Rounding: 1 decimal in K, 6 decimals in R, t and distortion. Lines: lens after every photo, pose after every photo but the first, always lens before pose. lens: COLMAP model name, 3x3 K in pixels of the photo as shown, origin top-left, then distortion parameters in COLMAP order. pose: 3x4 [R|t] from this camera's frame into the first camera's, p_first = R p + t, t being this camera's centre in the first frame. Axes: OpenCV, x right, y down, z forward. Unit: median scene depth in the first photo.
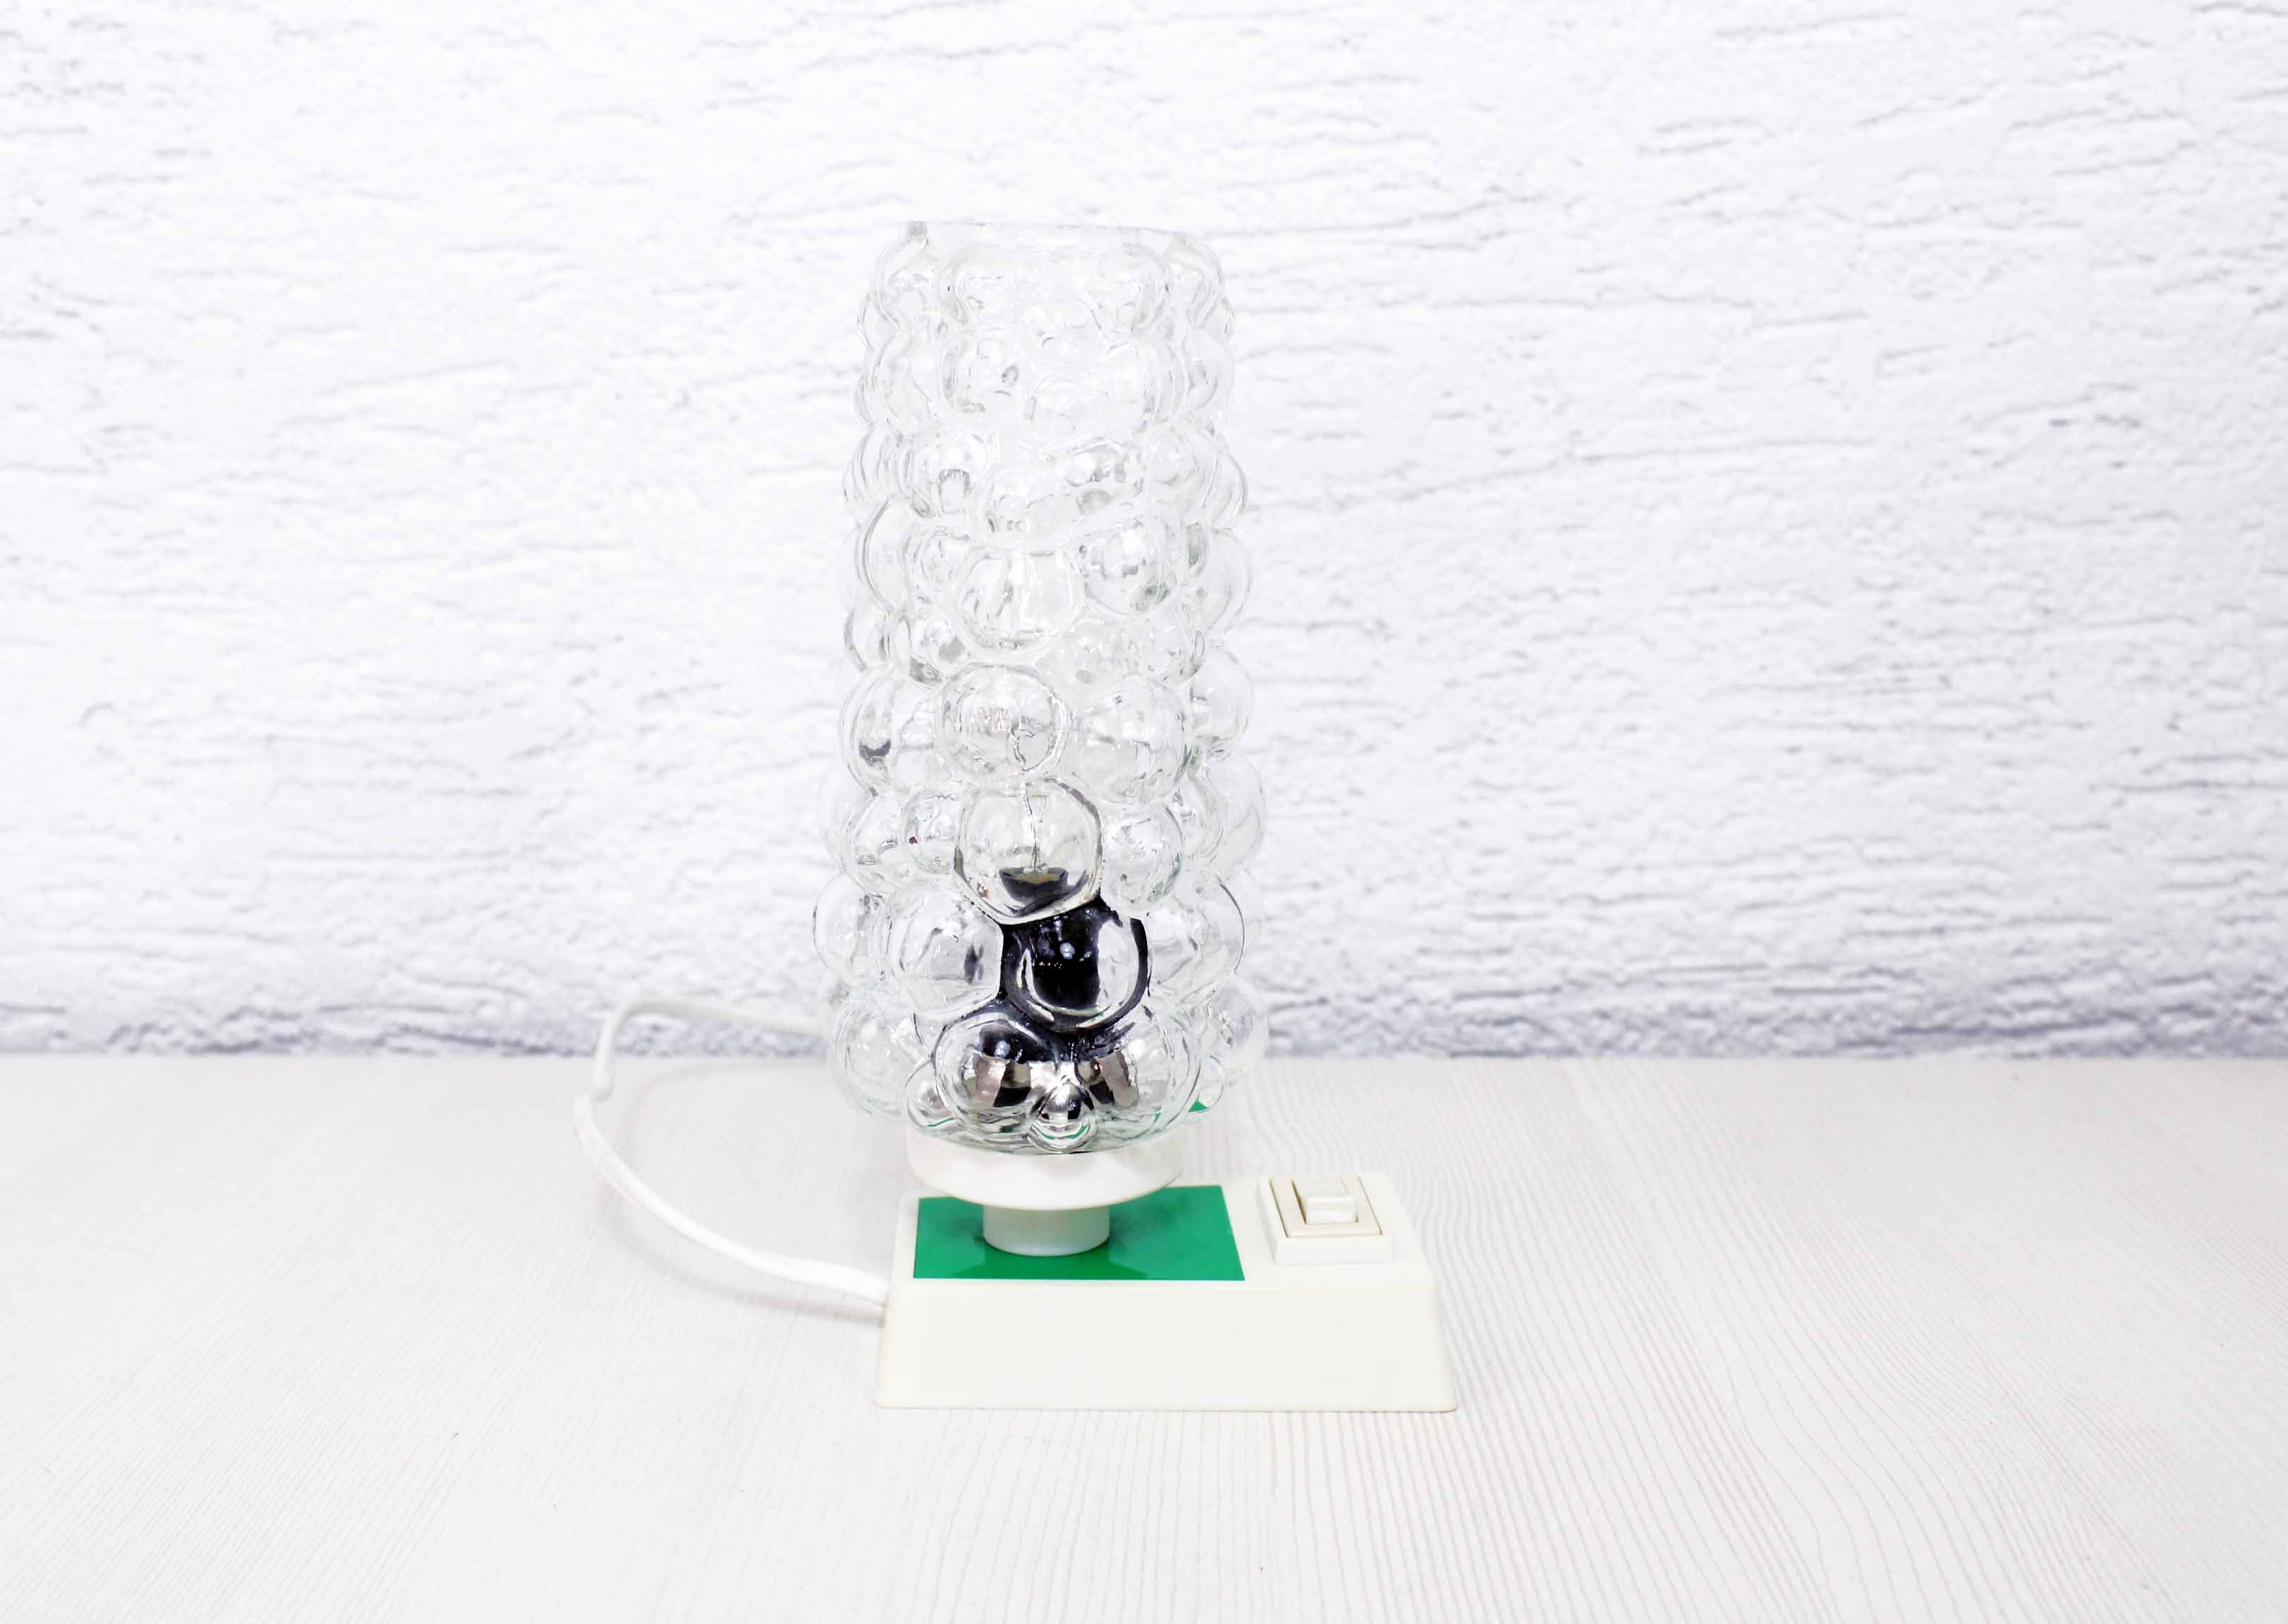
lens RADIAL K [[2718.1, 0, 1135.3], [0, 2718.1, 816.4], [0, 0, 1]] dist [-0.041819, 0.000000]
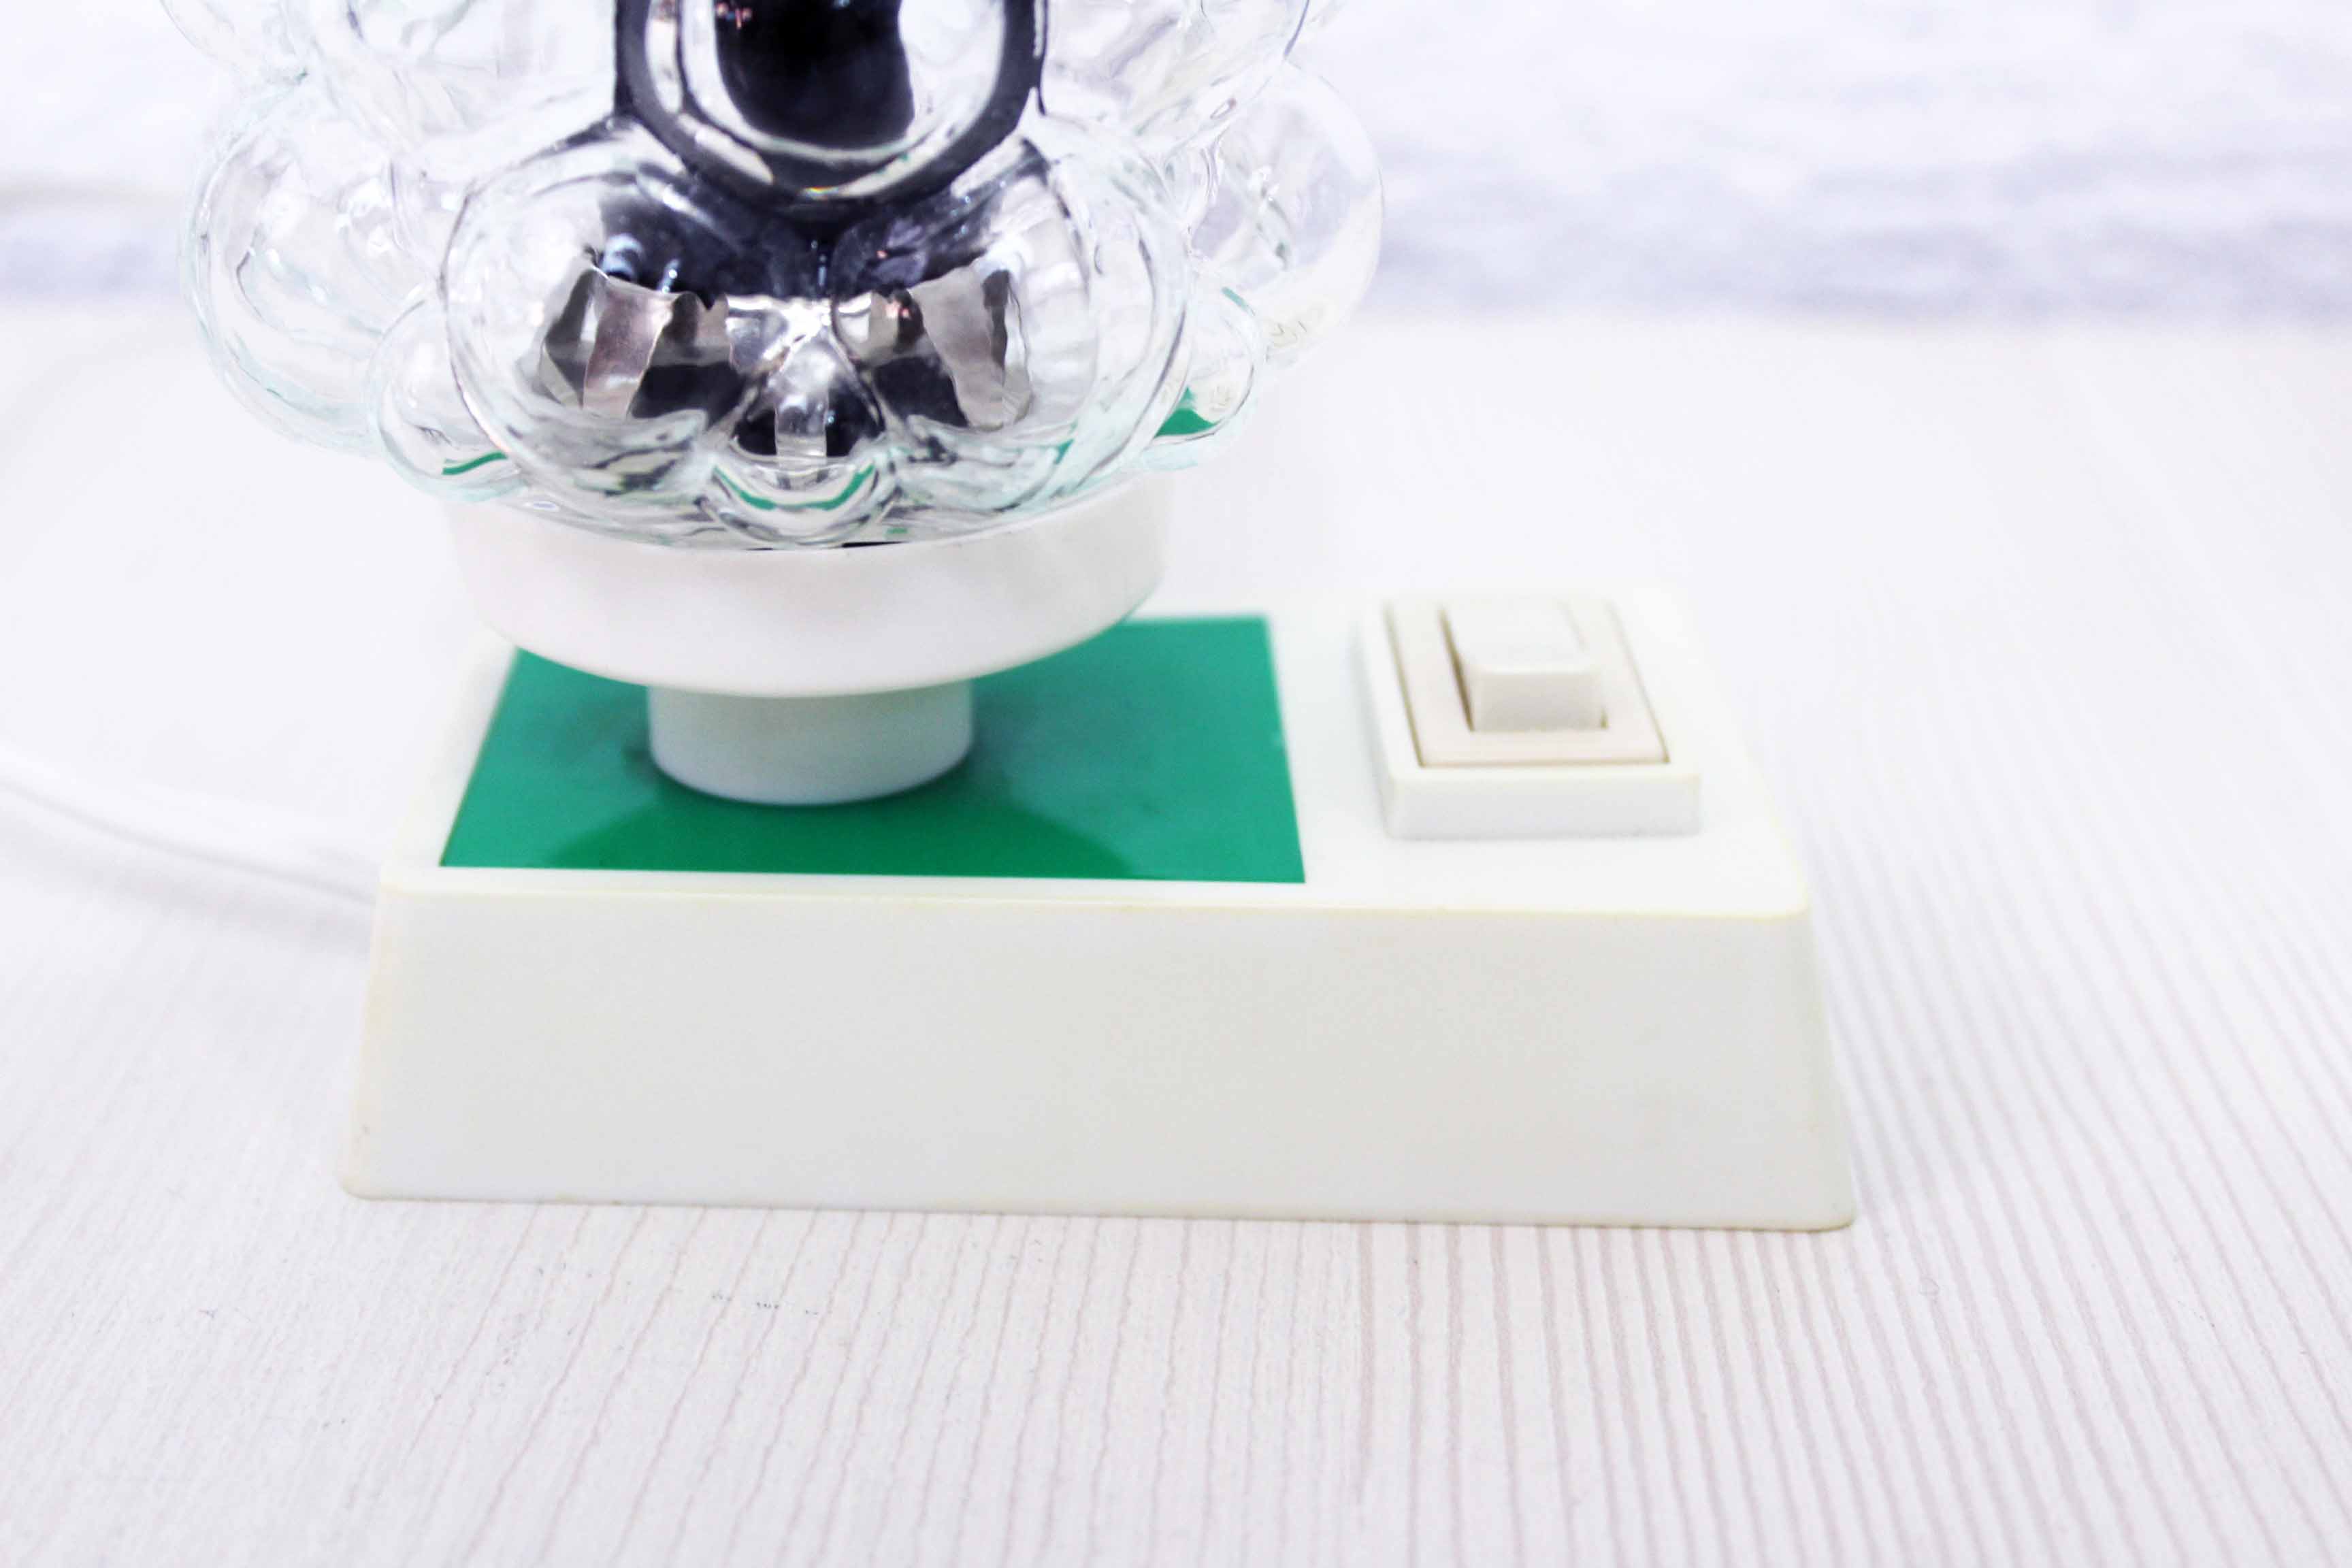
lens RADIAL K [[3950.6, 0, 1177.3], [0, 3950.6, 791.0], [0, 0, 1]] dist [-0.025155, 0.000000]
pose [[0.999739, 0.014792, -0.017426, 0.032422], [-0.010953, 0.979157, 0.202811, 0.047323], [0.020062, -0.202567, 0.979063, 0.470748]]
